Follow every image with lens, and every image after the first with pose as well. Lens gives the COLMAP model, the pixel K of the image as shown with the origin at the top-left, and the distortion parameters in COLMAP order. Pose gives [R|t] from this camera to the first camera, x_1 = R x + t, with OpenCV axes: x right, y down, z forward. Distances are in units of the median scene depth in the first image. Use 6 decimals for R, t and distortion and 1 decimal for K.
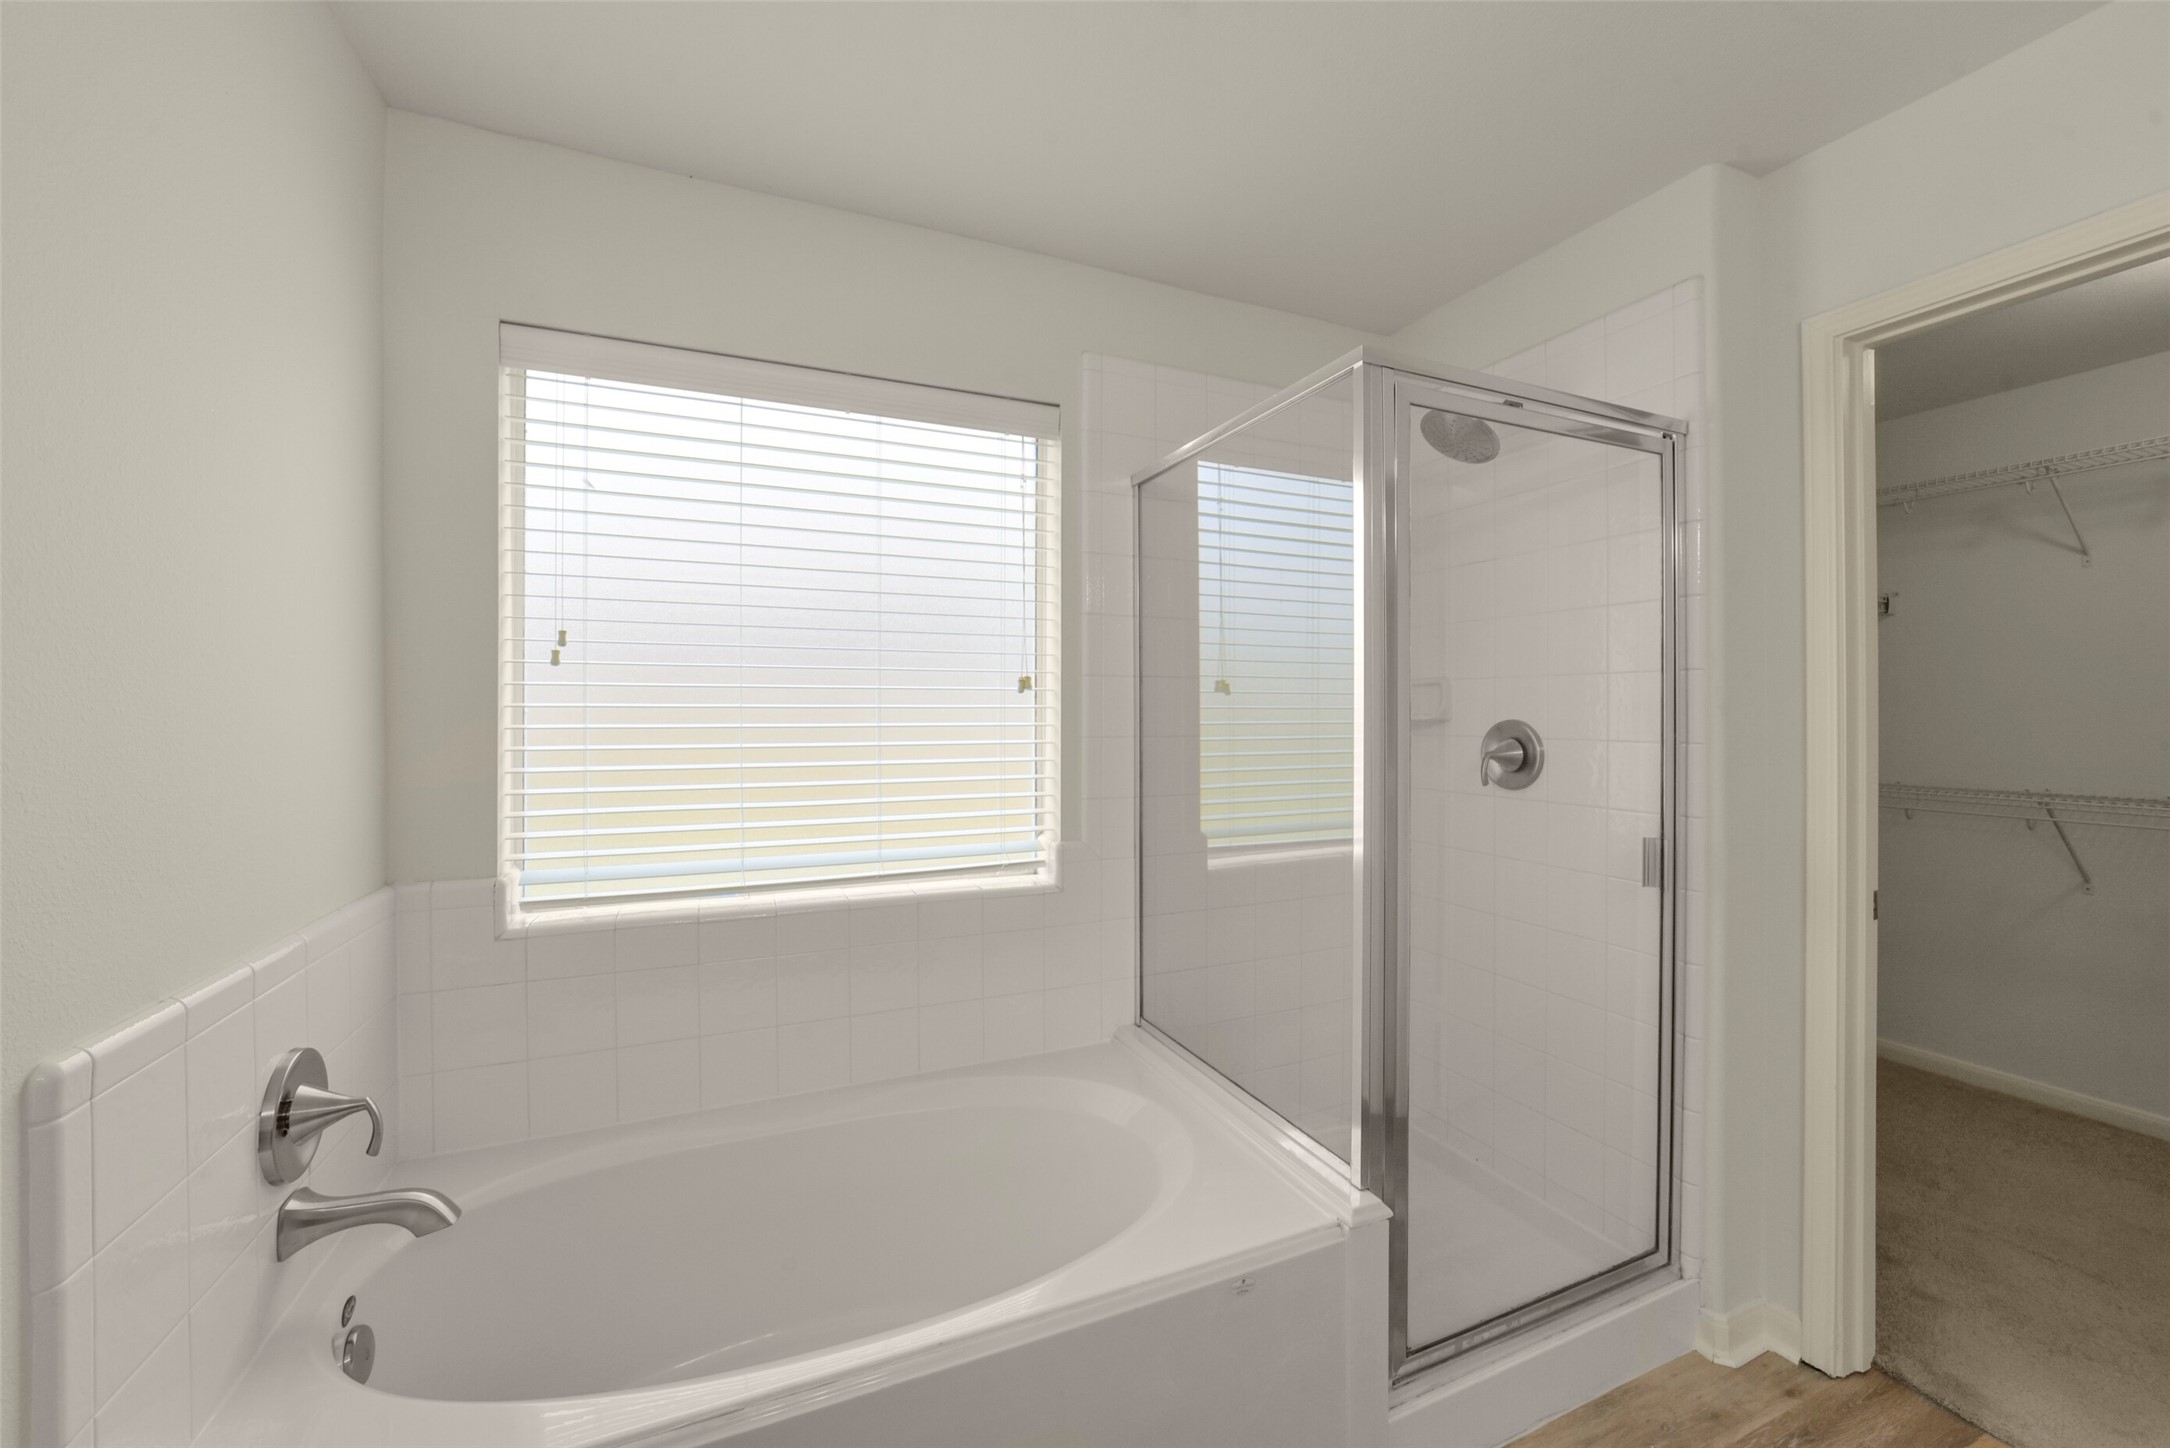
lens RADIAL K [[846.1, 0, 1086.9], [0, 846.1, 718.0], [0, 0, 1]] dist [-0.028295, 0.007097]
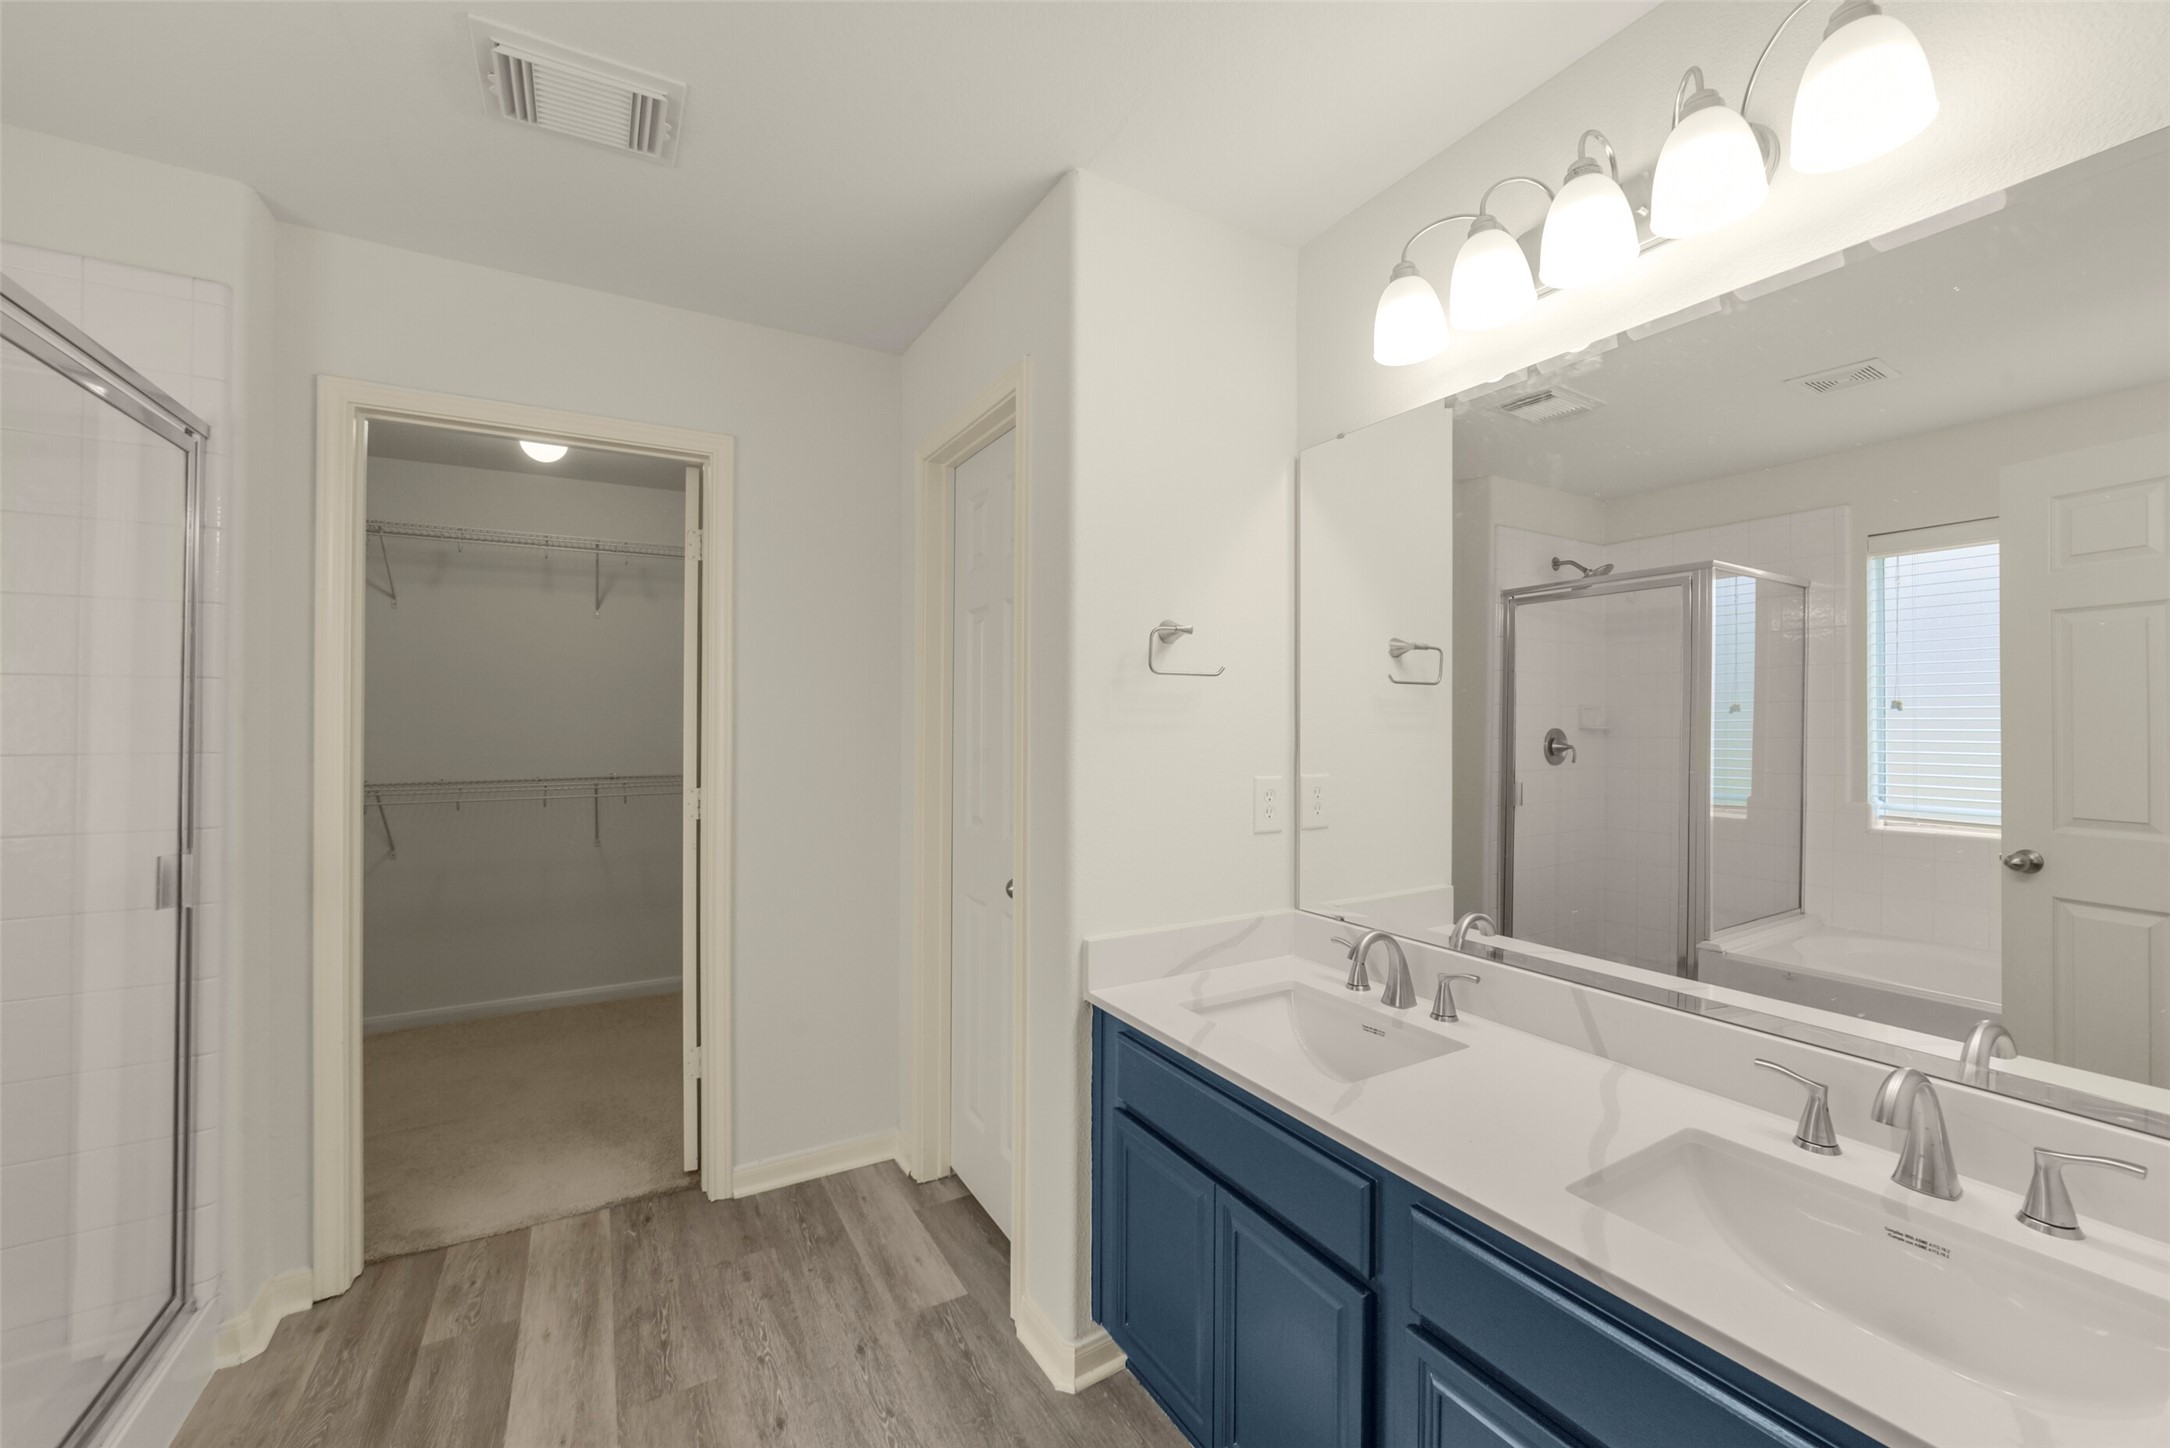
lens RADIAL K [[846.1, 0, 1087.1], [0, 846.1, 718.9], [0, 0, 1]] dist [-0.028295, 0.007097]
pose [[-0.100565, 0.000915, 0.994930, -0.352879], [0.004080, 0.999992, -0.000507, -0.004775], [-0.994922, 0.004008, -0.100567, 0.069965]]
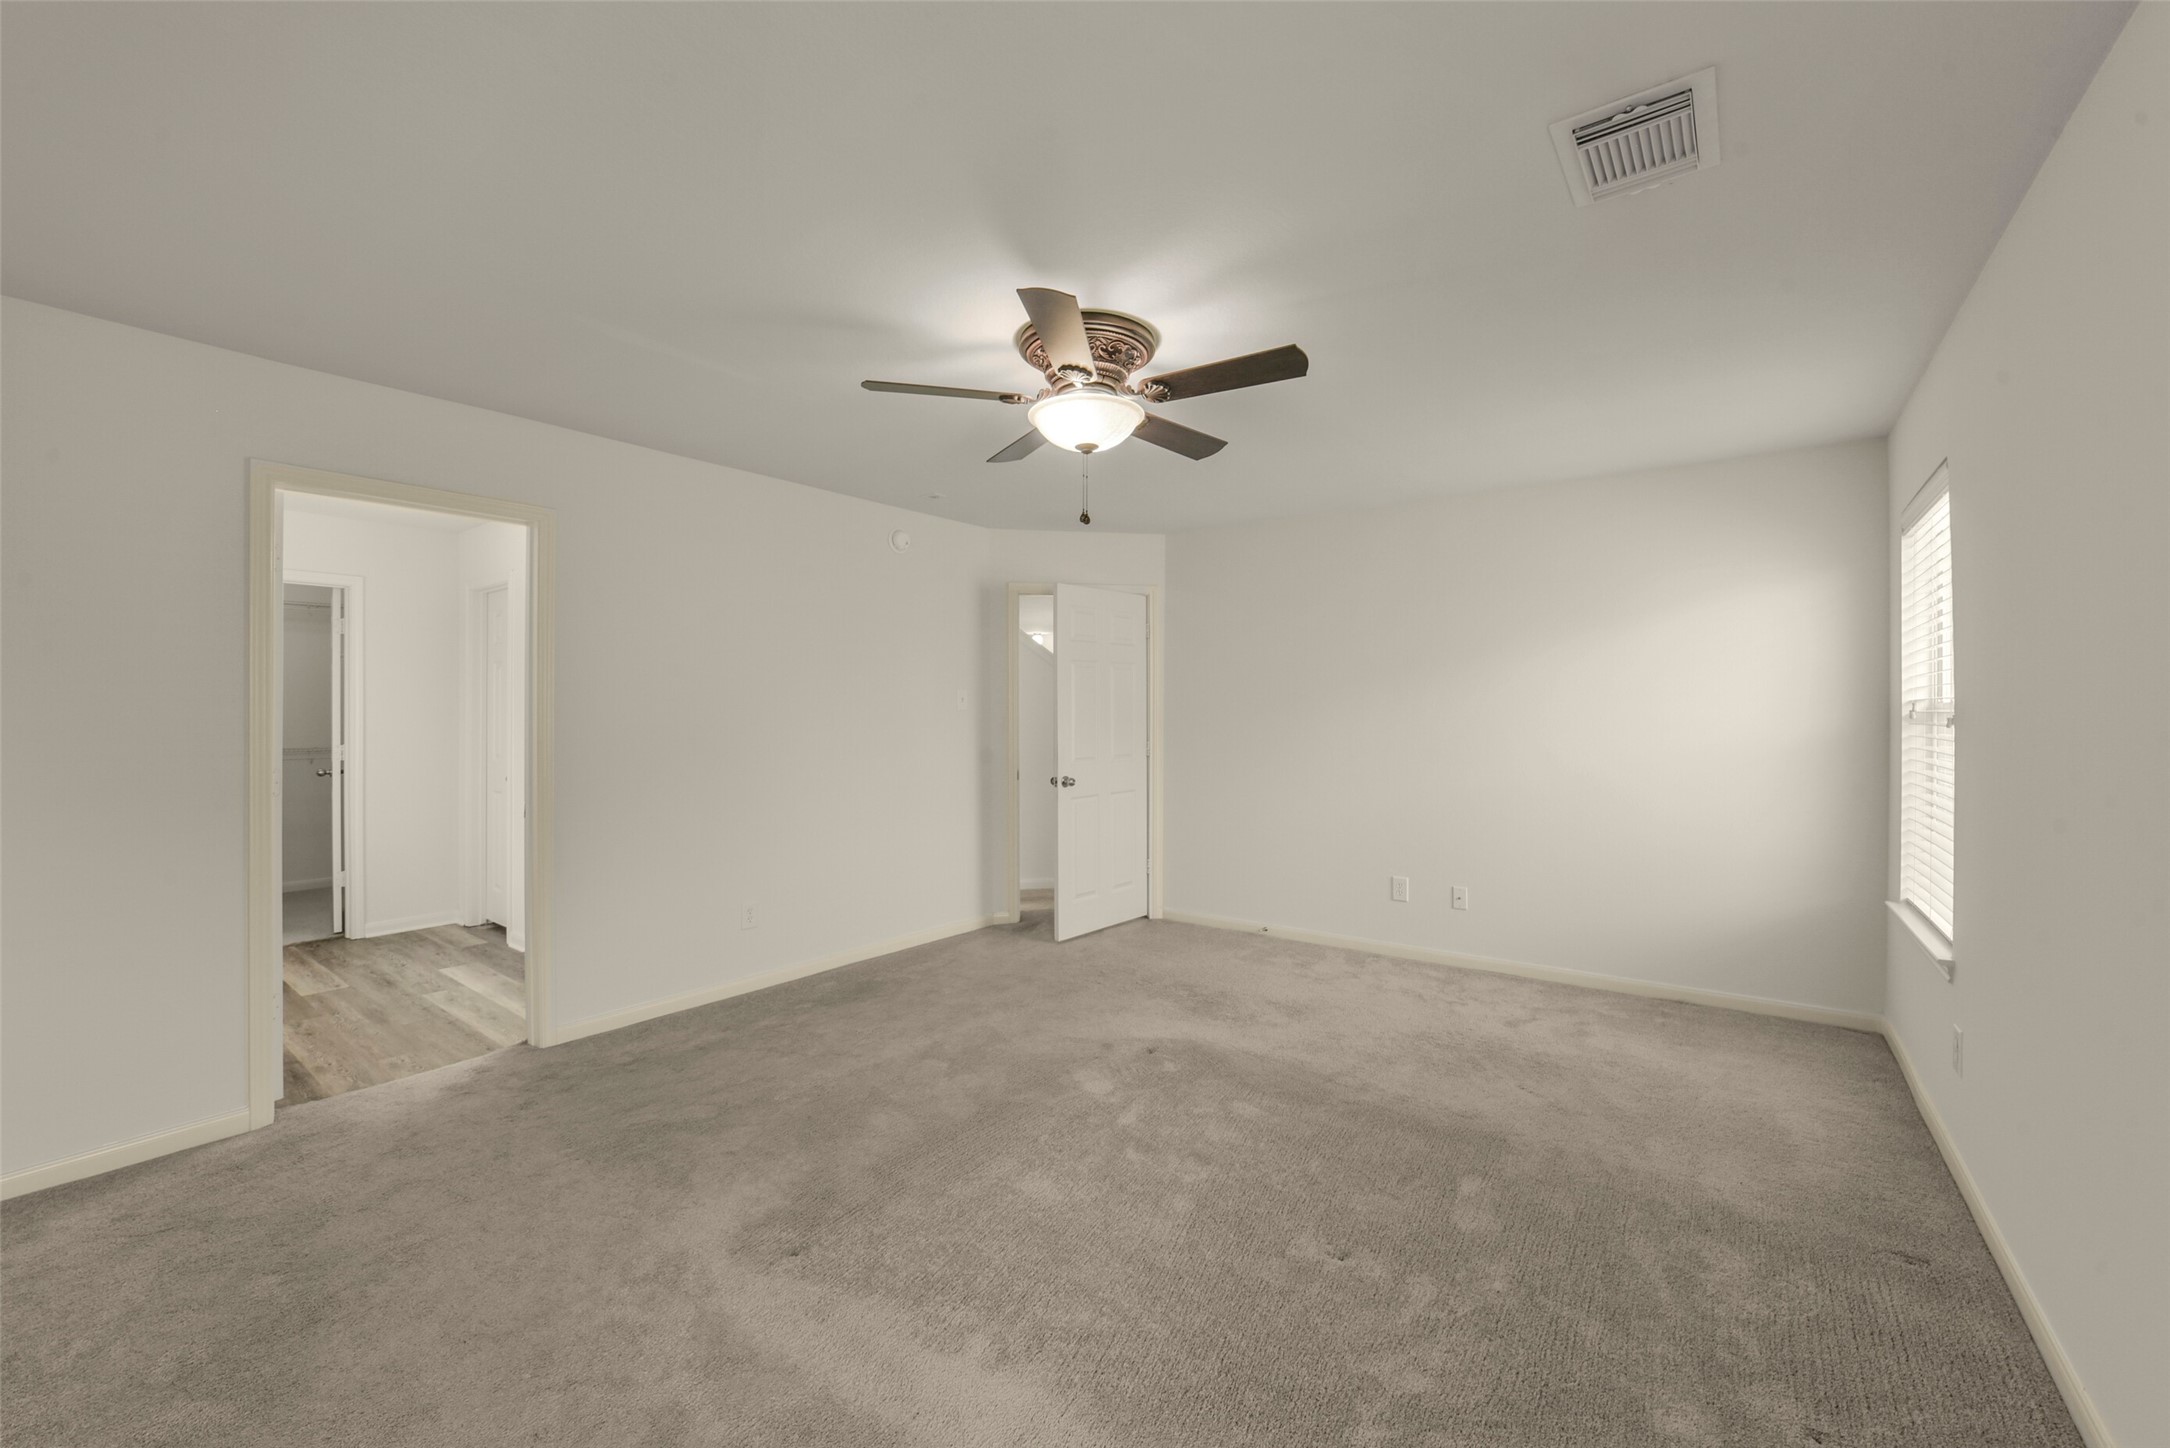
lens RADIAL K [[846.1, 0, 1088.9], [0, 846.1, 712.8], [0, 0, 1]] dist [-0.028295, 0.007097]
pose [[-0.487799, 0.007281, 0.872926, -2.527857], [0.012484, 0.999921, -0.001364, 0.029221], [-0.872867, 0.010232, -0.487851, -0.259959]]
